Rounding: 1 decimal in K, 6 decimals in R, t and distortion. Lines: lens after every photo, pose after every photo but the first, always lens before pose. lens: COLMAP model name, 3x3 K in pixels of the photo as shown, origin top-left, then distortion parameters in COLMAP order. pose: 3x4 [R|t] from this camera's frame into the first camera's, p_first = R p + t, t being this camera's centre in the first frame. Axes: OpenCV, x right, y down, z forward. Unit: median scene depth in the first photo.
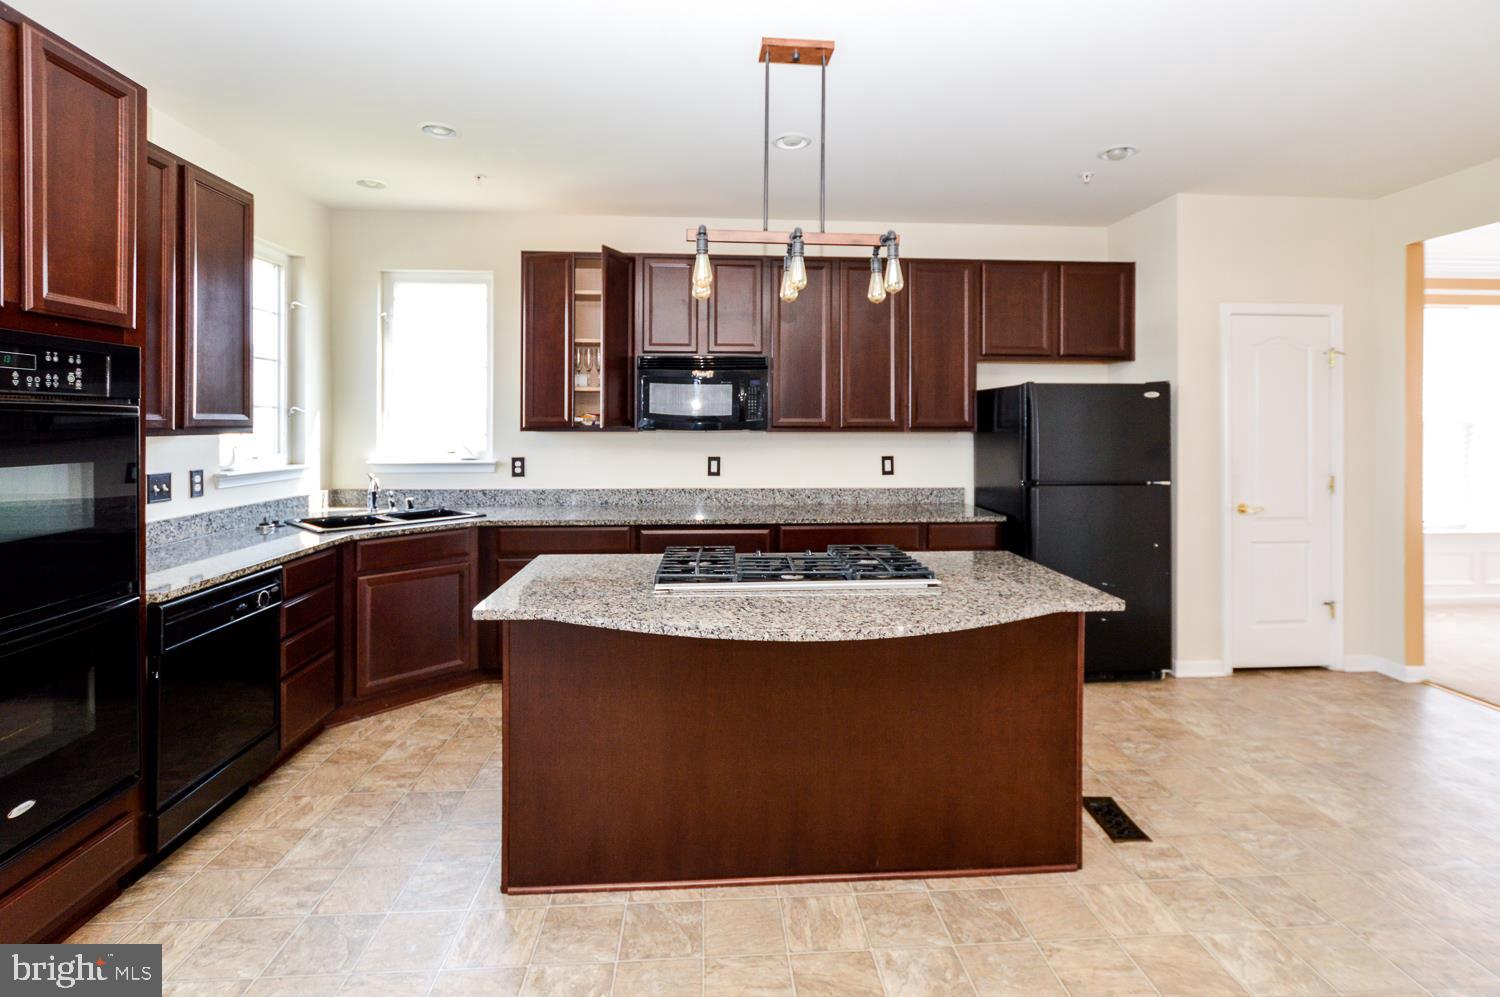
lens RADIAL K [[686.9, 0, 749.2], [0, 686.9, 420.5], [0, 0, 1]] dist [-0.001736, -0.000094]
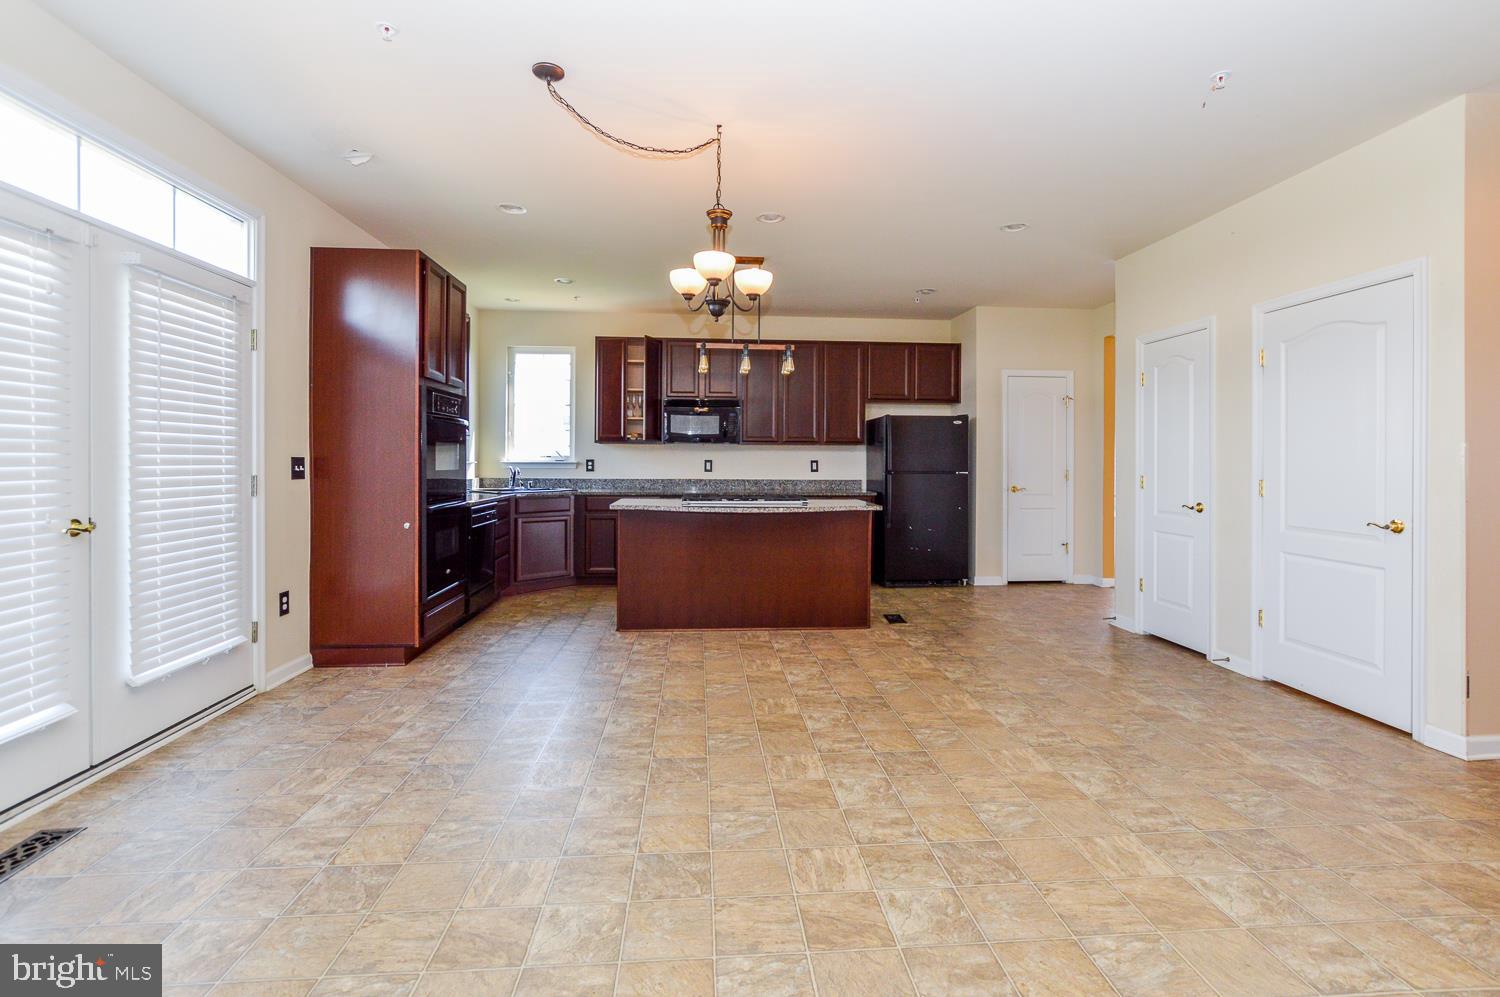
lens RADIAL K [[678.4, 0, 747.1], [0, 678.4, 462.5], [0, 0, 1]] dist [-0.001551, -0.000006]
pose [[0.999974, 0.003208, 0.006398, 0.033891], [-0.003255, 0.999968, 0.007345, 0.050252], [-0.006375, -0.007366, 0.999953, -0.678736]]
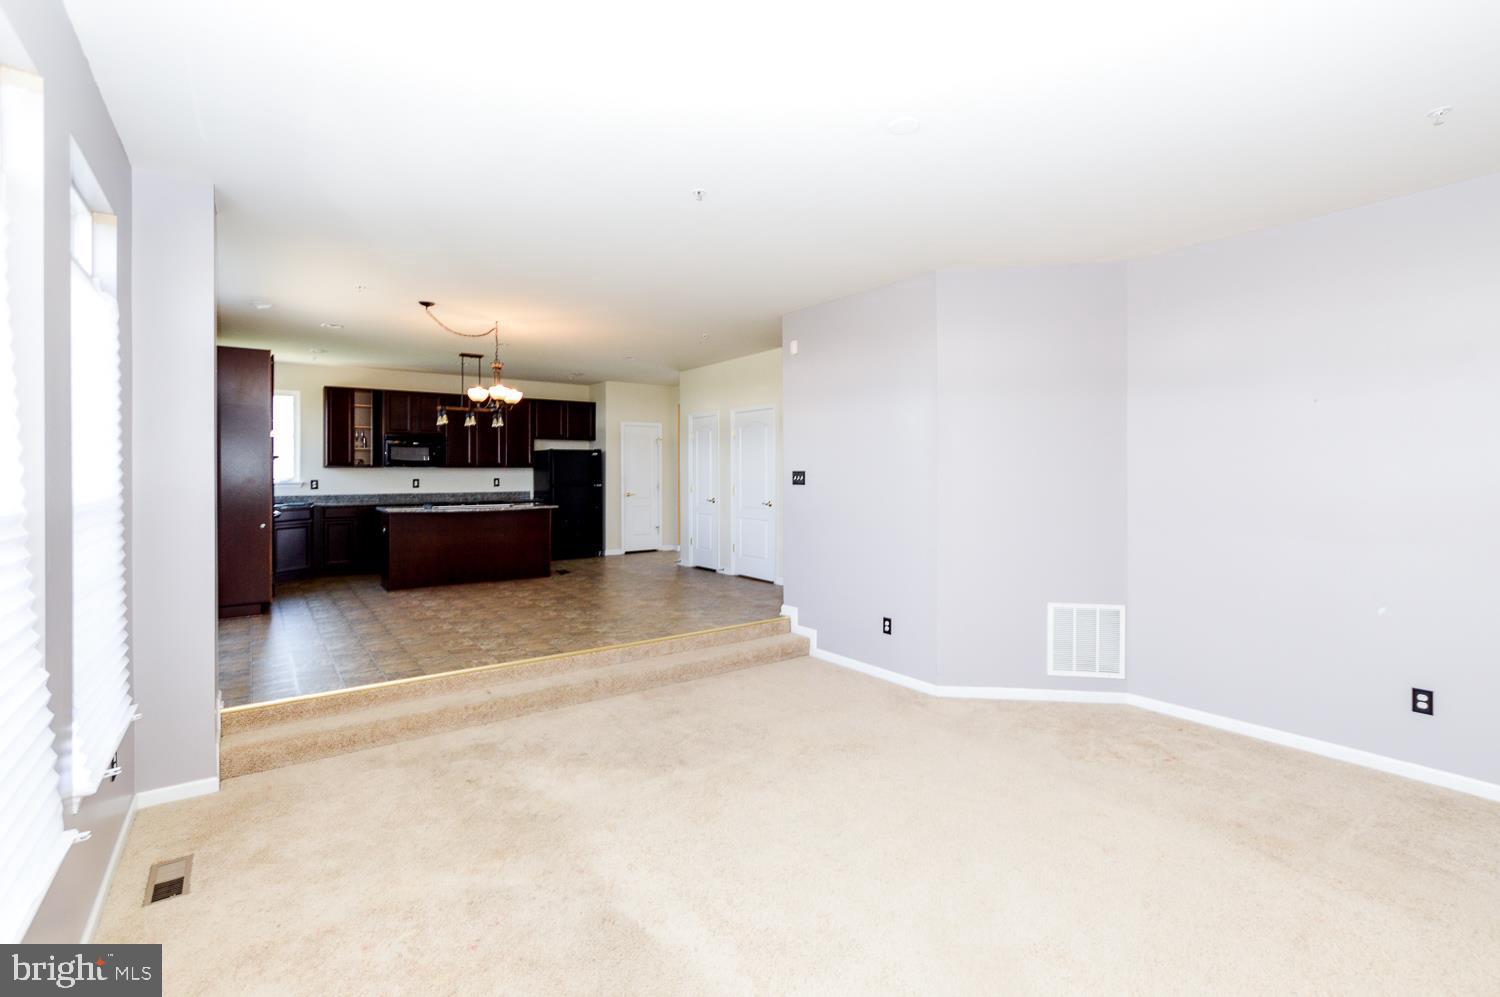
lens RADIAL K [[678.4, 0, 747.1], [0, 678.4, 462.5], [0, 0, 1]] dist [-0.001551, -0.000006]
pose [[0.845013, 0.003177, 0.534737, -0.346747], [0.000722, 0.999975, -0.007083, 0.016501], [-0.534746, 0.006371, 0.844989, -1.558739]]
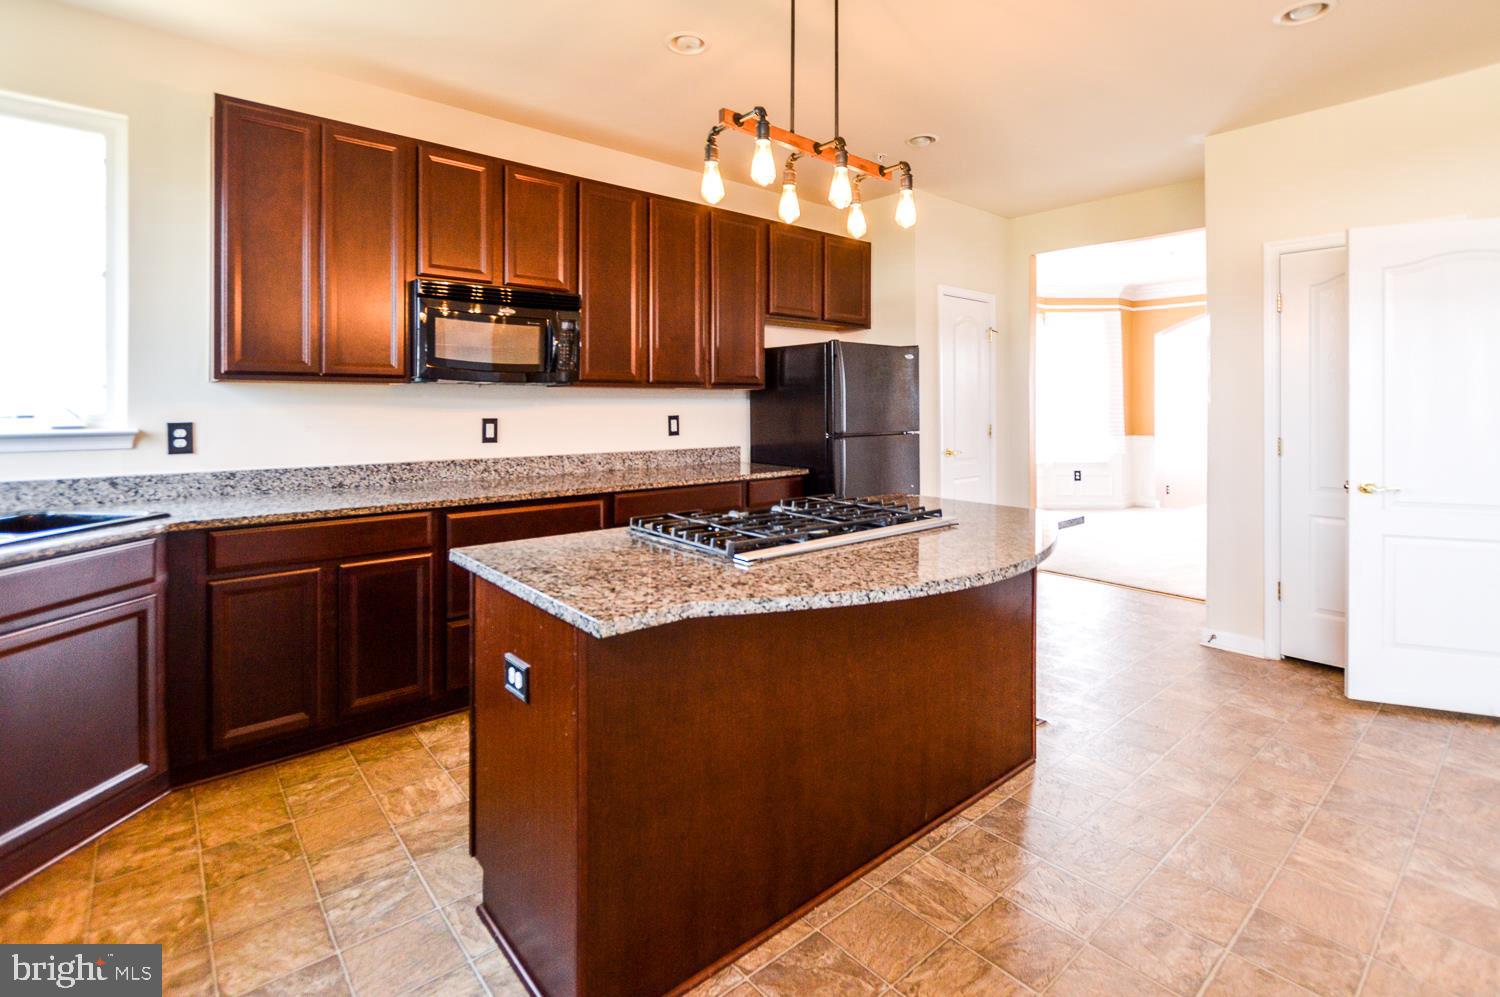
lens RADIAL K [[703.5, 0, 742.6], [0, 703.5, 398.7], [0, 0, 1]] dist [-0.001051, -0.000490]
pose [[0.806110, 0.002788, 0.591759, -0.320979], [-0.002125, 0.999996, -0.001816, 0.033689], [-0.591762, 0.000206, 0.806113, 0.189481]]
